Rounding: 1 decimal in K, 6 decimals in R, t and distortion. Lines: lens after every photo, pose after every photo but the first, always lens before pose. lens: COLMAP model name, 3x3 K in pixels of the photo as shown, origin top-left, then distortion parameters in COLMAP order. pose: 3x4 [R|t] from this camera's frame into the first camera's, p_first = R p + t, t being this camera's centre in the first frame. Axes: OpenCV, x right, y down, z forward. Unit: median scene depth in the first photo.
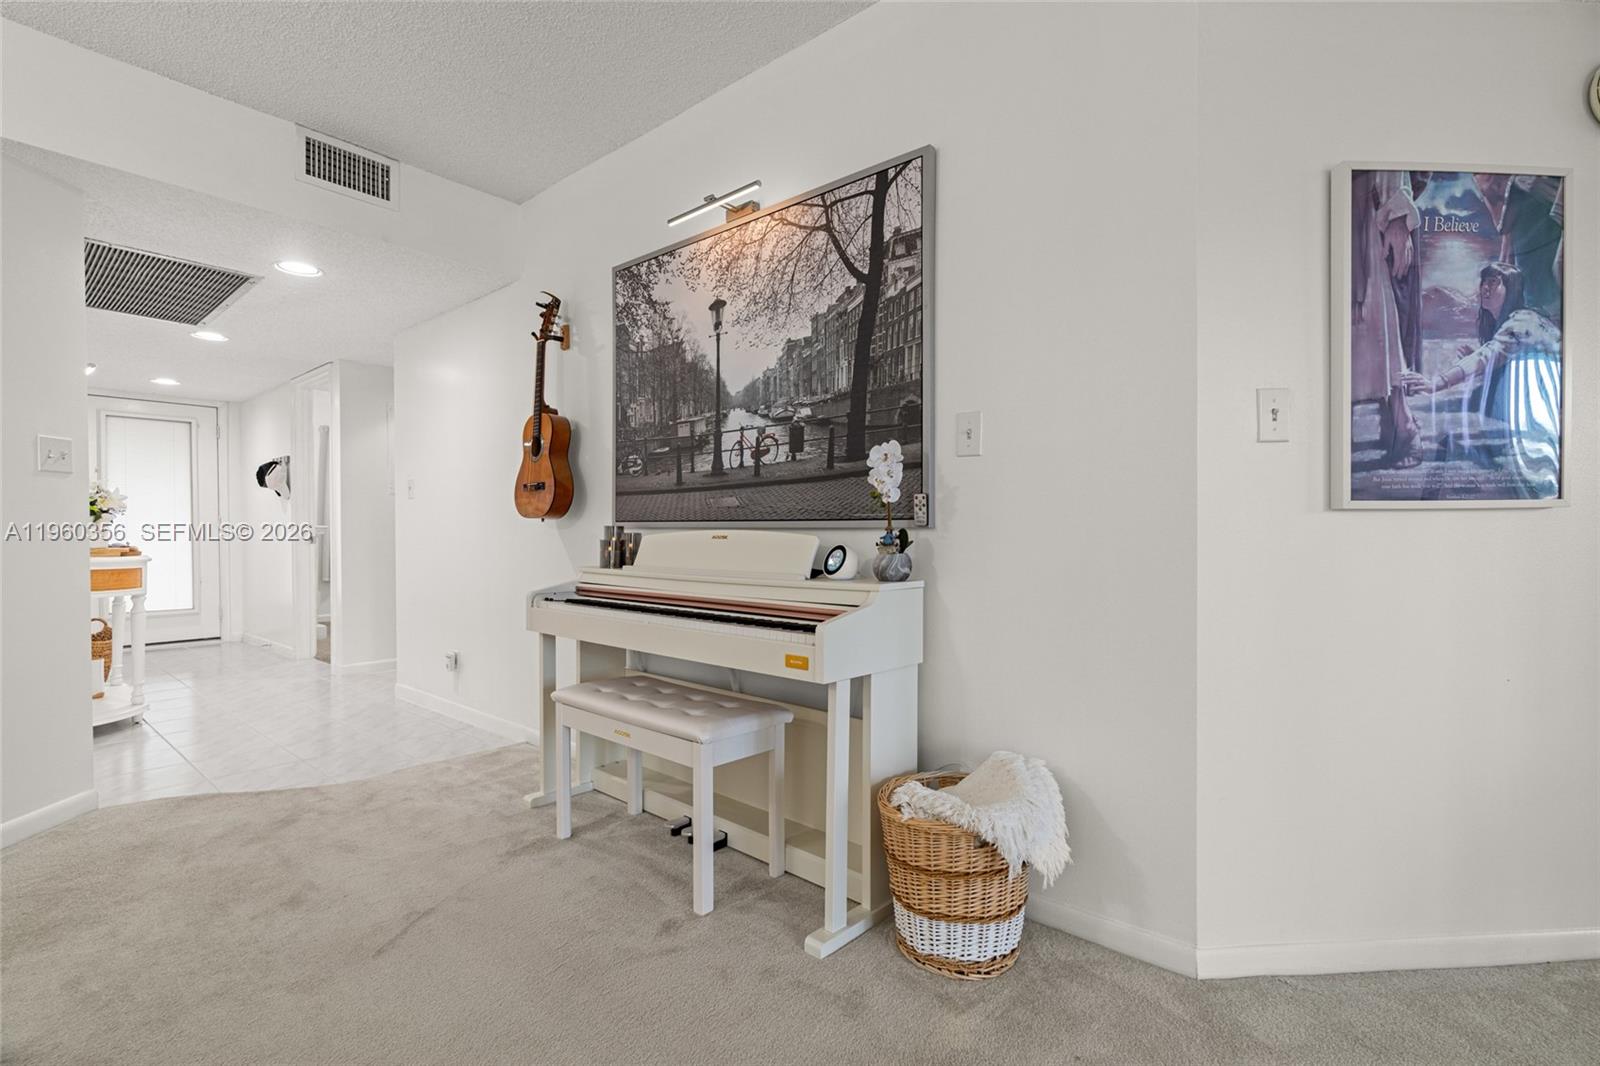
lens RADIAL K [[722.2, 0, 800.0], [0, 722.2, 533.0], [0, 0, 1]] dist [-0.006259, 0.000627]
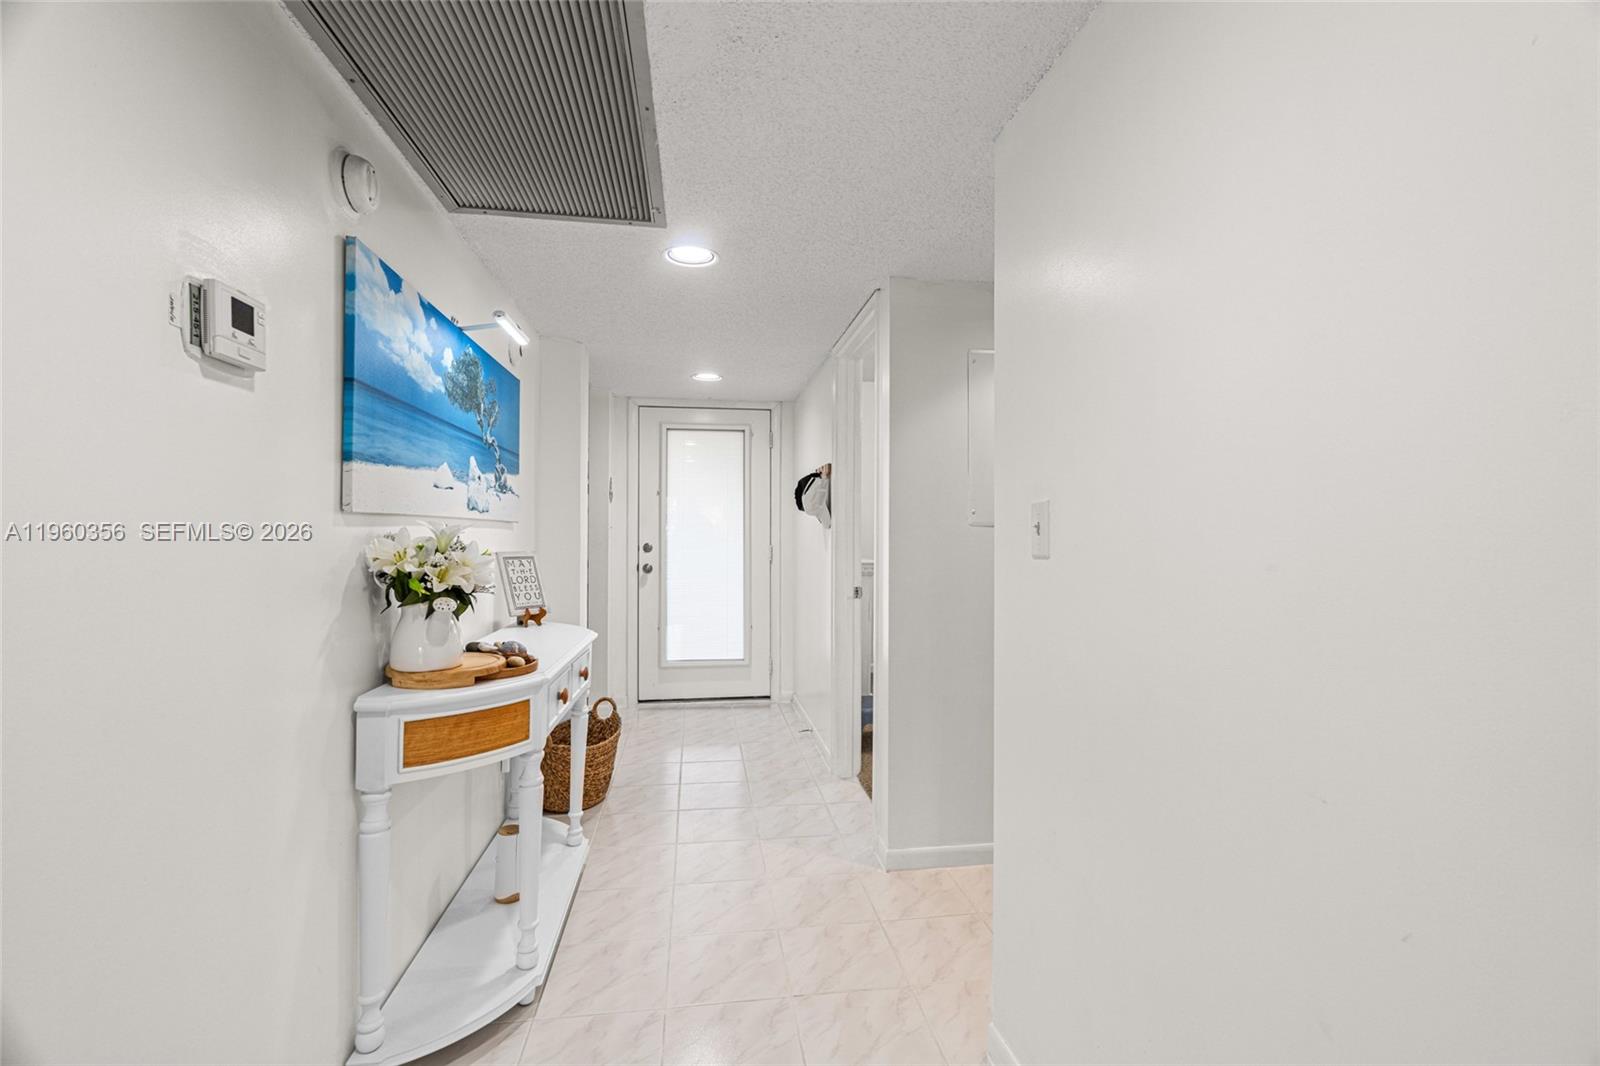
lens RADIAL K [[722.2, 0, 800.0], [0, 722.2, 533.0], [0, 0, 1]] dist [-0.006259, 0.000627]
pose [[0.750249, 0.007547, -0.661112, -0.286258], [-0.010291, 0.999947, -0.000264, -0.041992], [0.661075, 0.007002, 0.750287, 0.476334]]
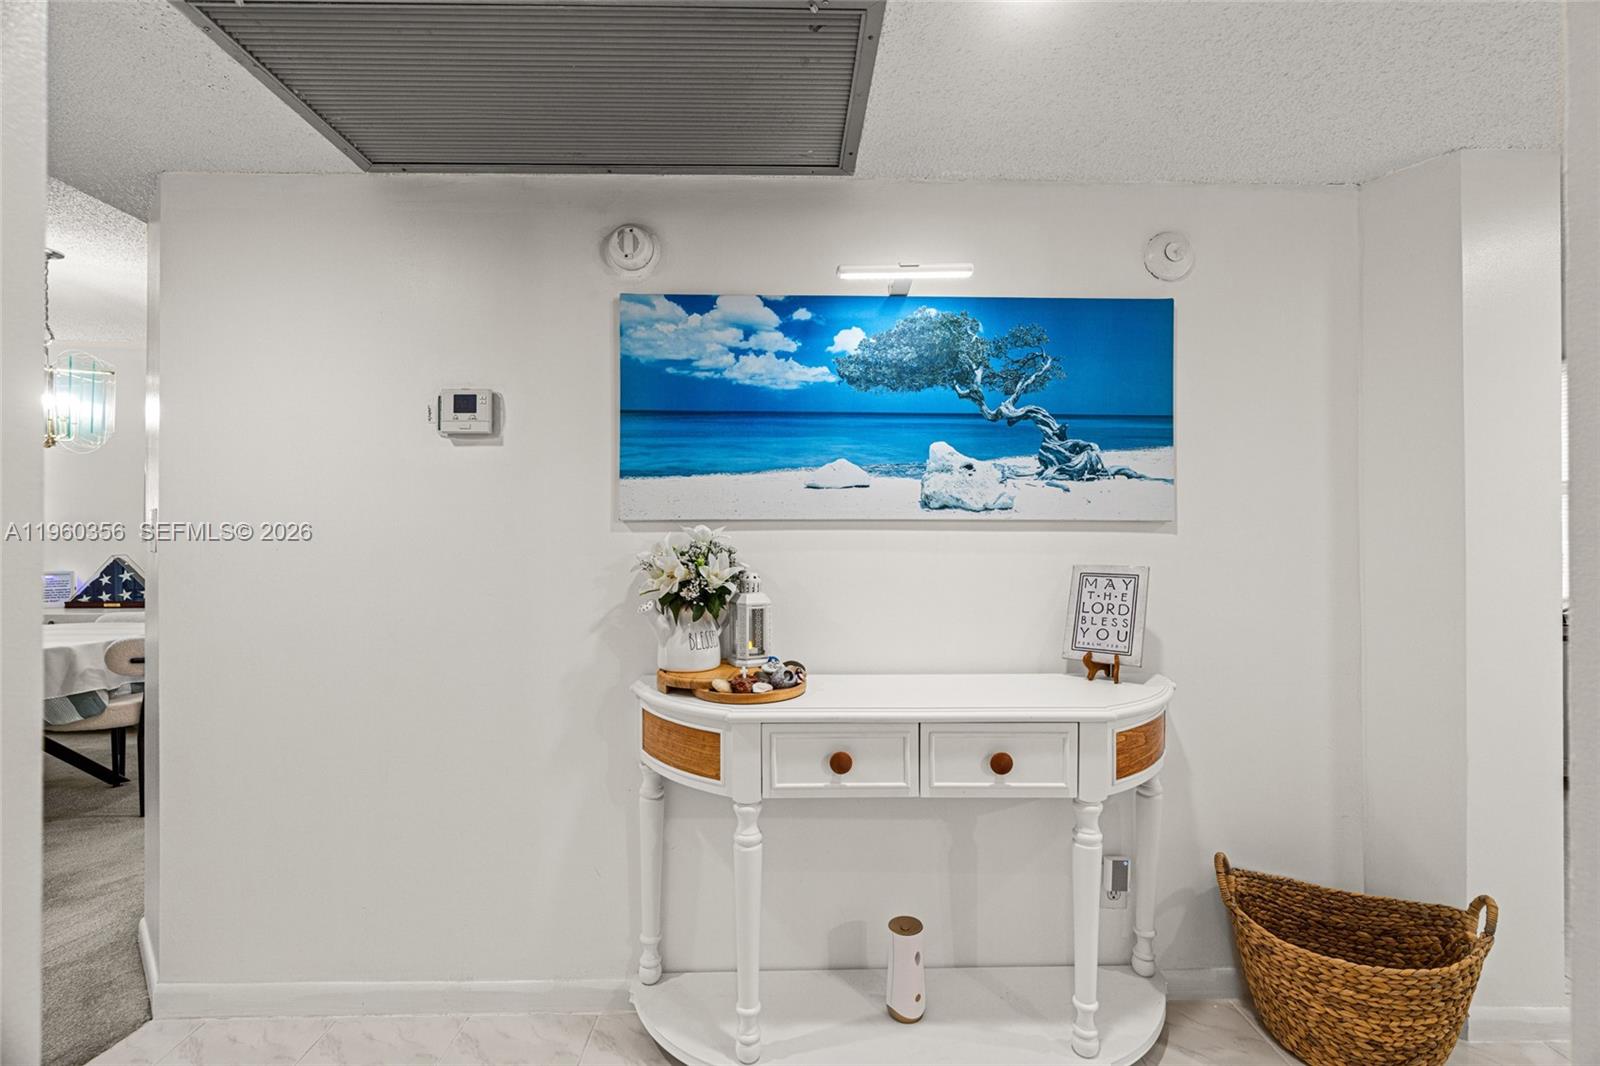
lens RADIAL K [[722.2, 0, 800.0], [0, 722.2, 533.0], [0, 0, 1]] dist [-0.006259, 0.000627]
pose [[-0.748151, 0.006119, -0.663500, -0.427149], [0.000329, 0.999961, 0.008850, -0.045114], [0.663528, 0.006403, -0.748124, 0.853545]]
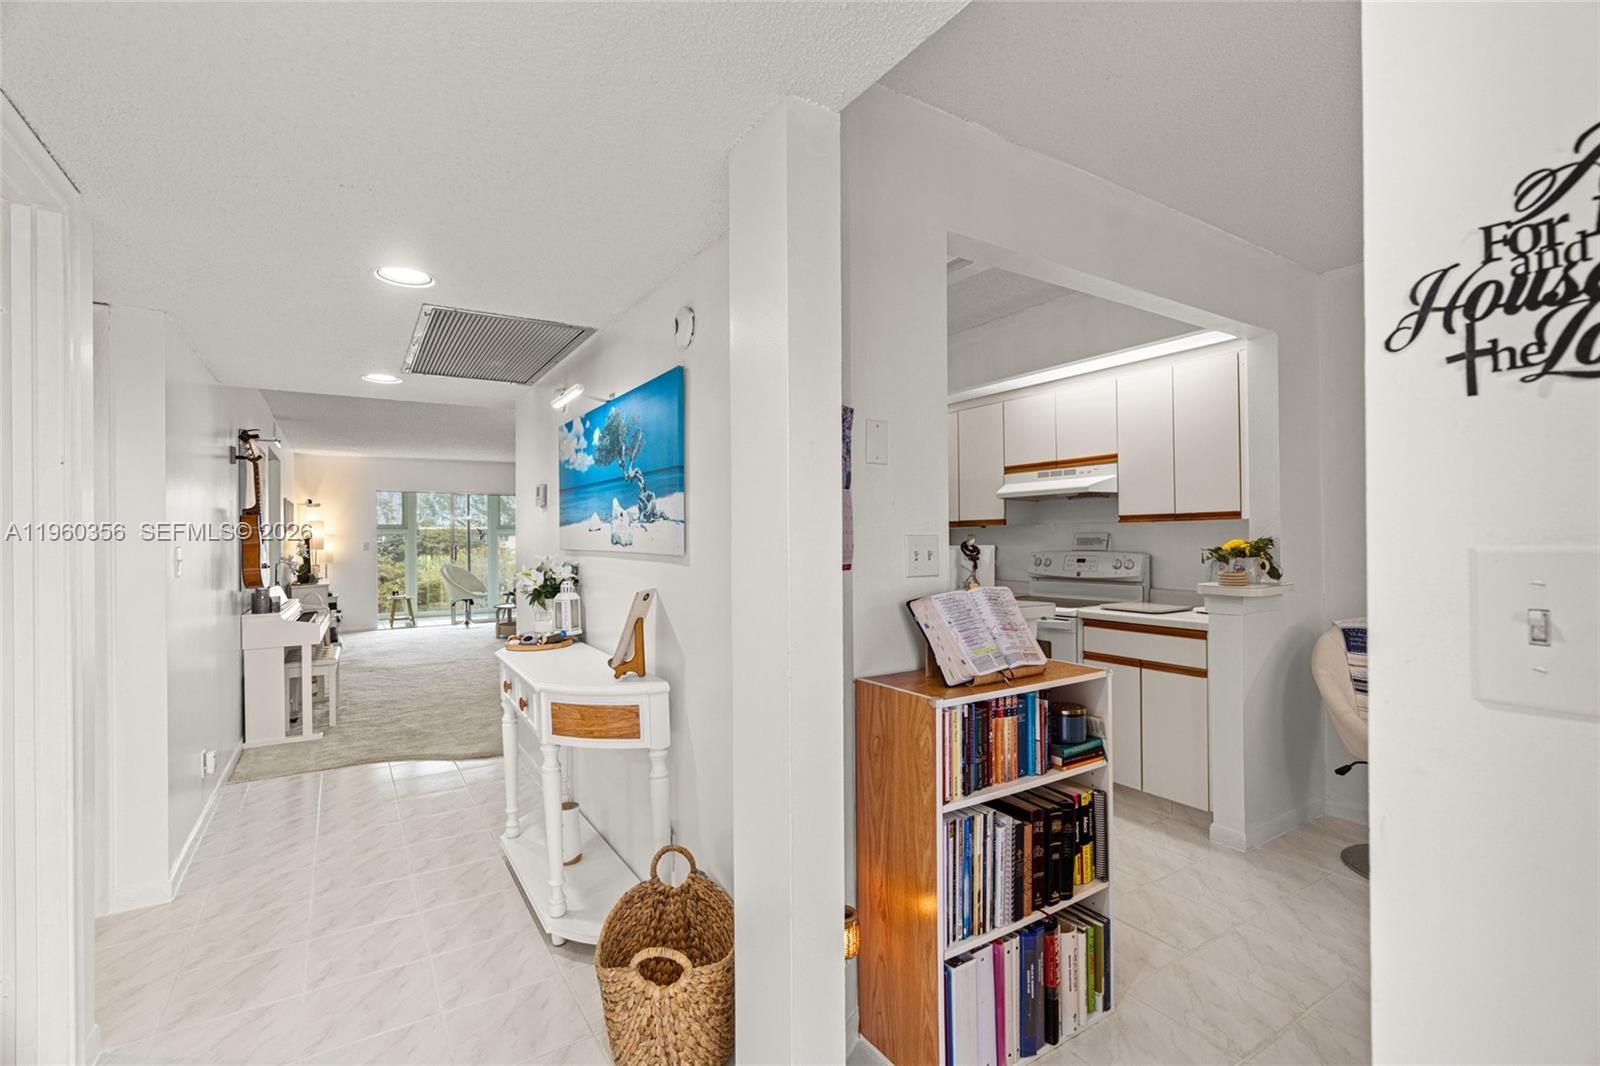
lens RADIAL K [[722.2, 0, 800.0], [0, 722.2, 533.0], [0, 0, 1]] dist [-0.006259, 0.000627]
pose [[-0.957264, 0.016540, 0.288742, -0.934625], [0.017443, 0.999848, 0.000552, -0.058356], [-0.288689, 0.005565, -0.957407, 1.067290]]
